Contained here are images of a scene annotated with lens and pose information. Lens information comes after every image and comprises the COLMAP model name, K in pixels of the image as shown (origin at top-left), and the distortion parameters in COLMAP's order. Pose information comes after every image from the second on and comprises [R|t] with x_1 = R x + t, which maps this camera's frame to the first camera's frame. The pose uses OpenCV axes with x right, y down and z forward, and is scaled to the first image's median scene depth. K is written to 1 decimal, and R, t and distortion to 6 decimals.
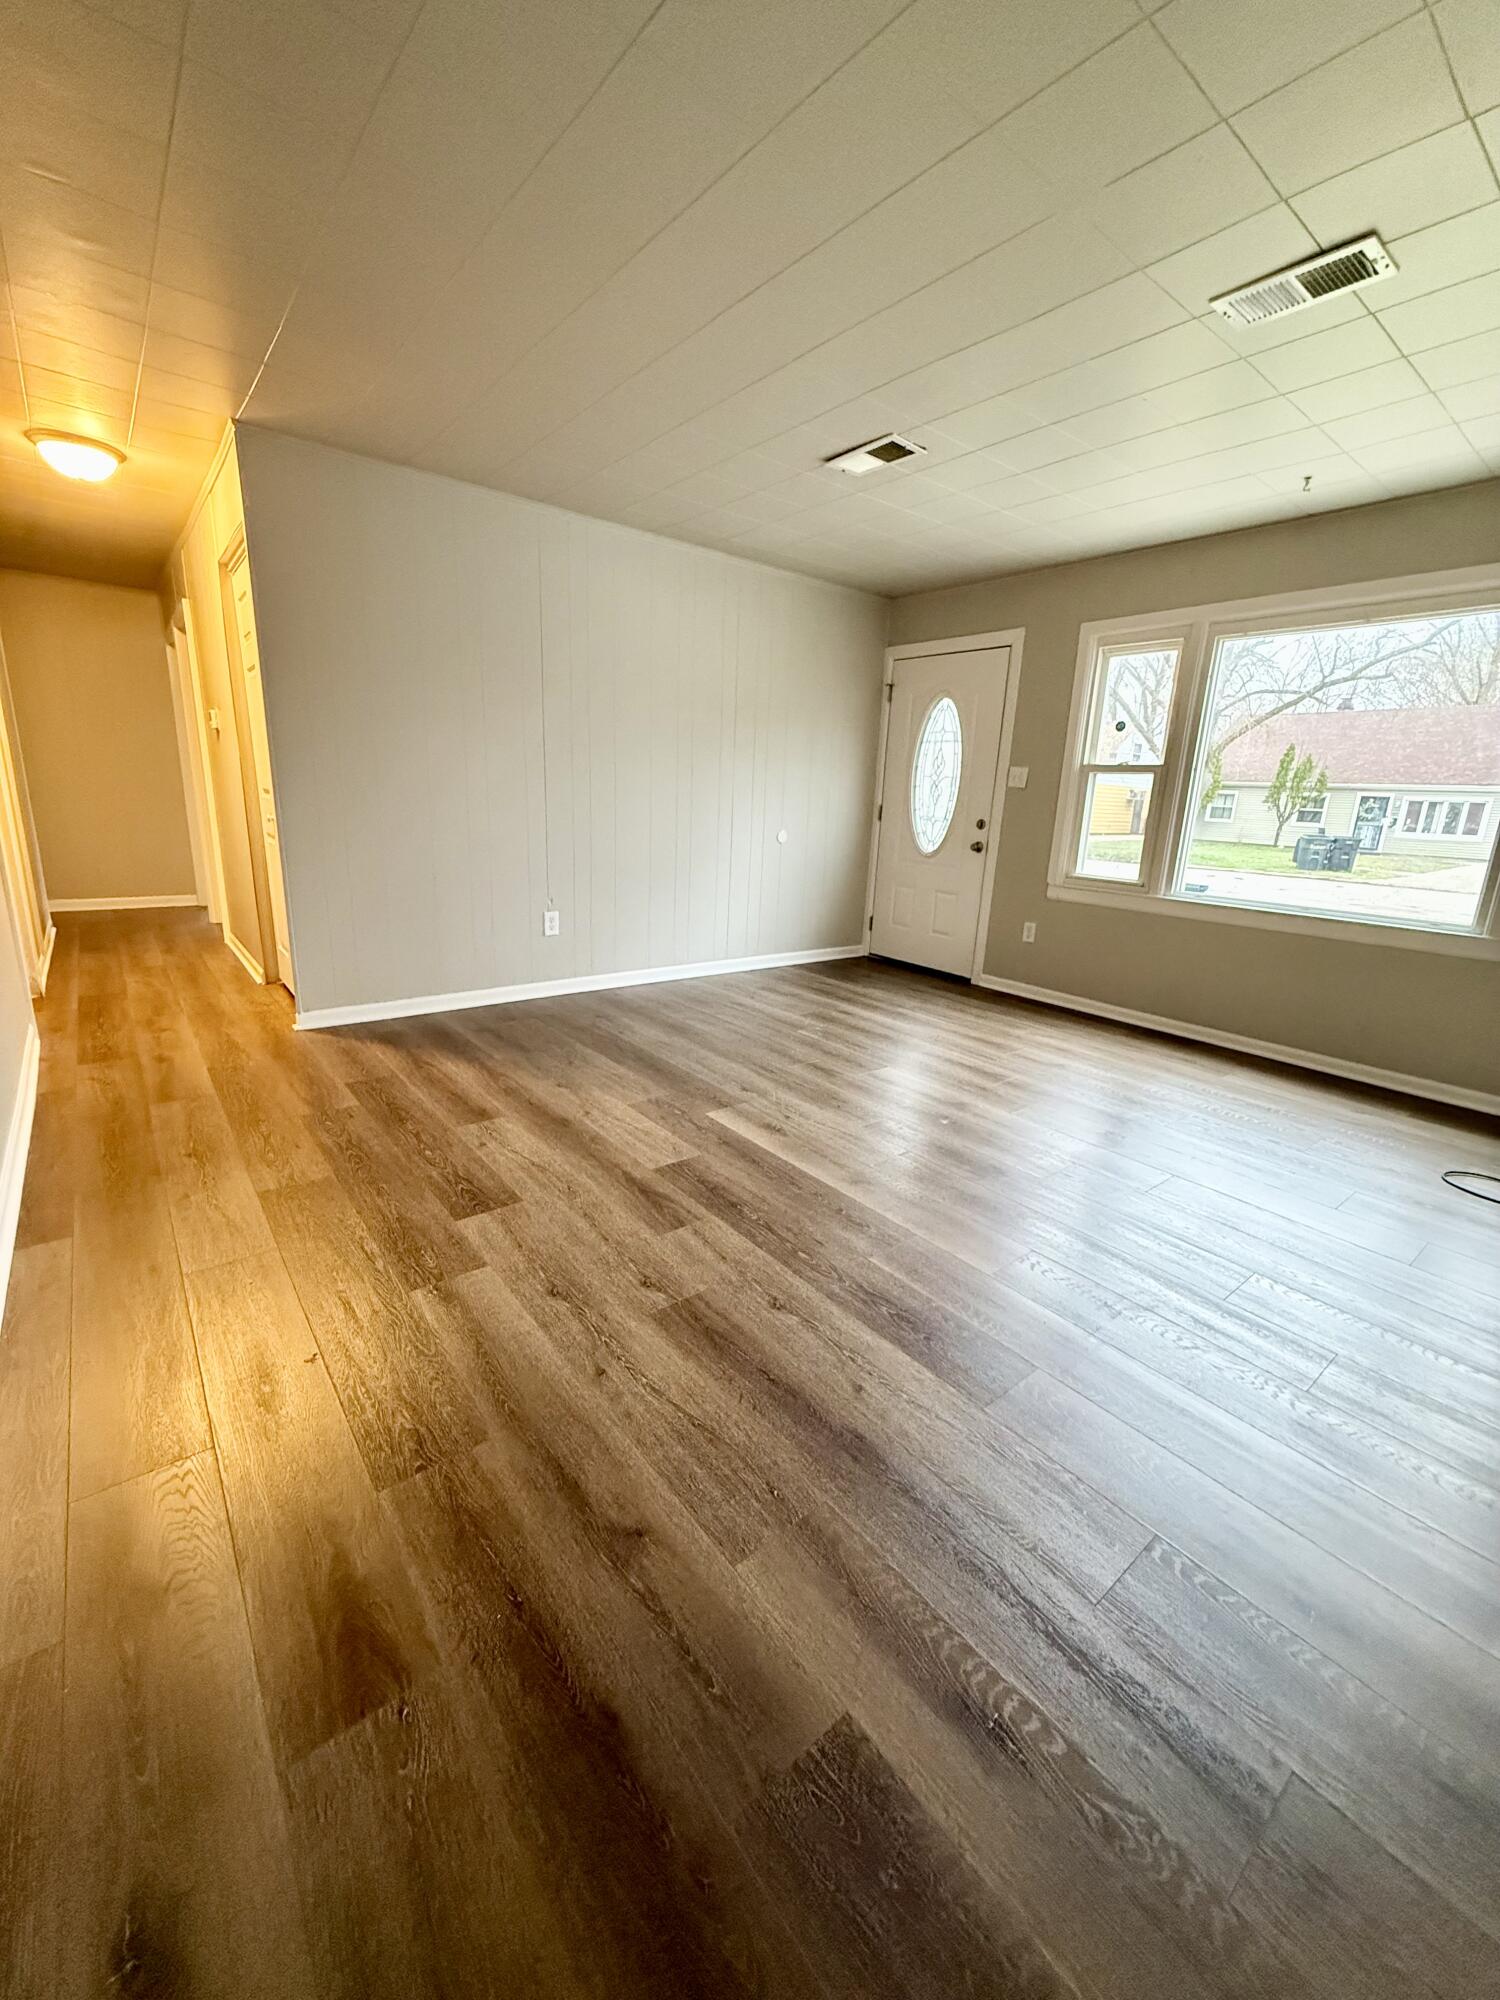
lens RADIAL K [[797.0, 0, 750.0], [0, 797.0, 1000.0], [0, 0, 1]] dist [-0.002837, 0.000106]
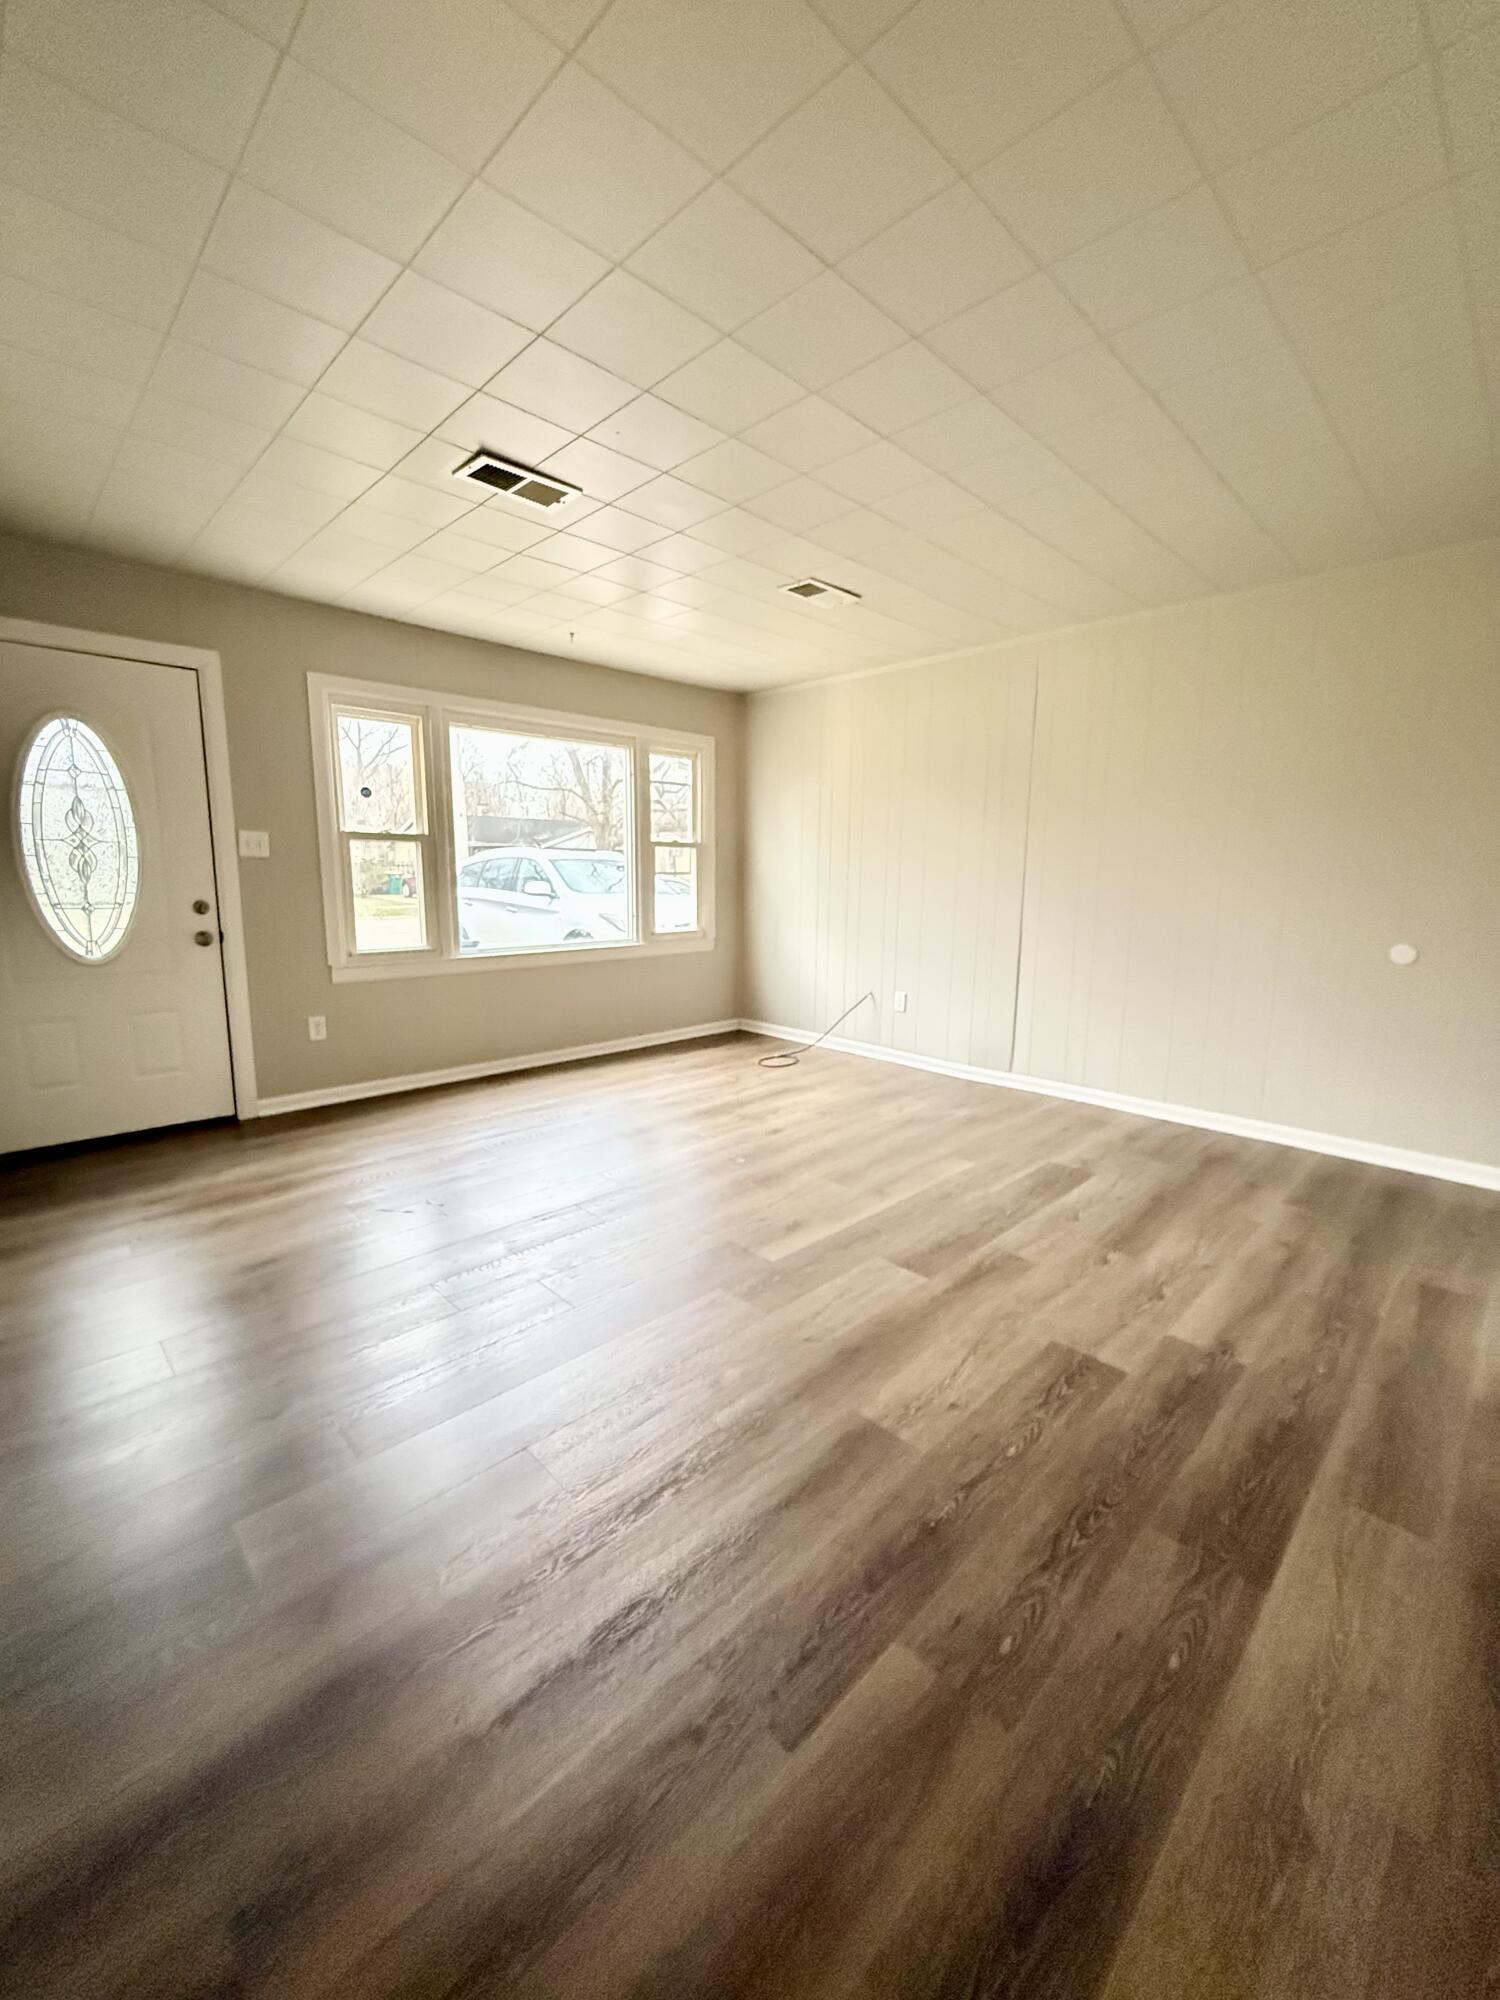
lens RADIAL K [[797.0, 0, 750.0], [0, 797.0, 1000.0], [0, 0, 1]] dist [-0.002837, 0.000106]
pose [[-0.102298, -0.204165, 0.973577, -0.622549], [0.237234, 0.945465, 0.223196, -0.239450], [-0.966051, 0.253798, -0.048284, 0.749405]]
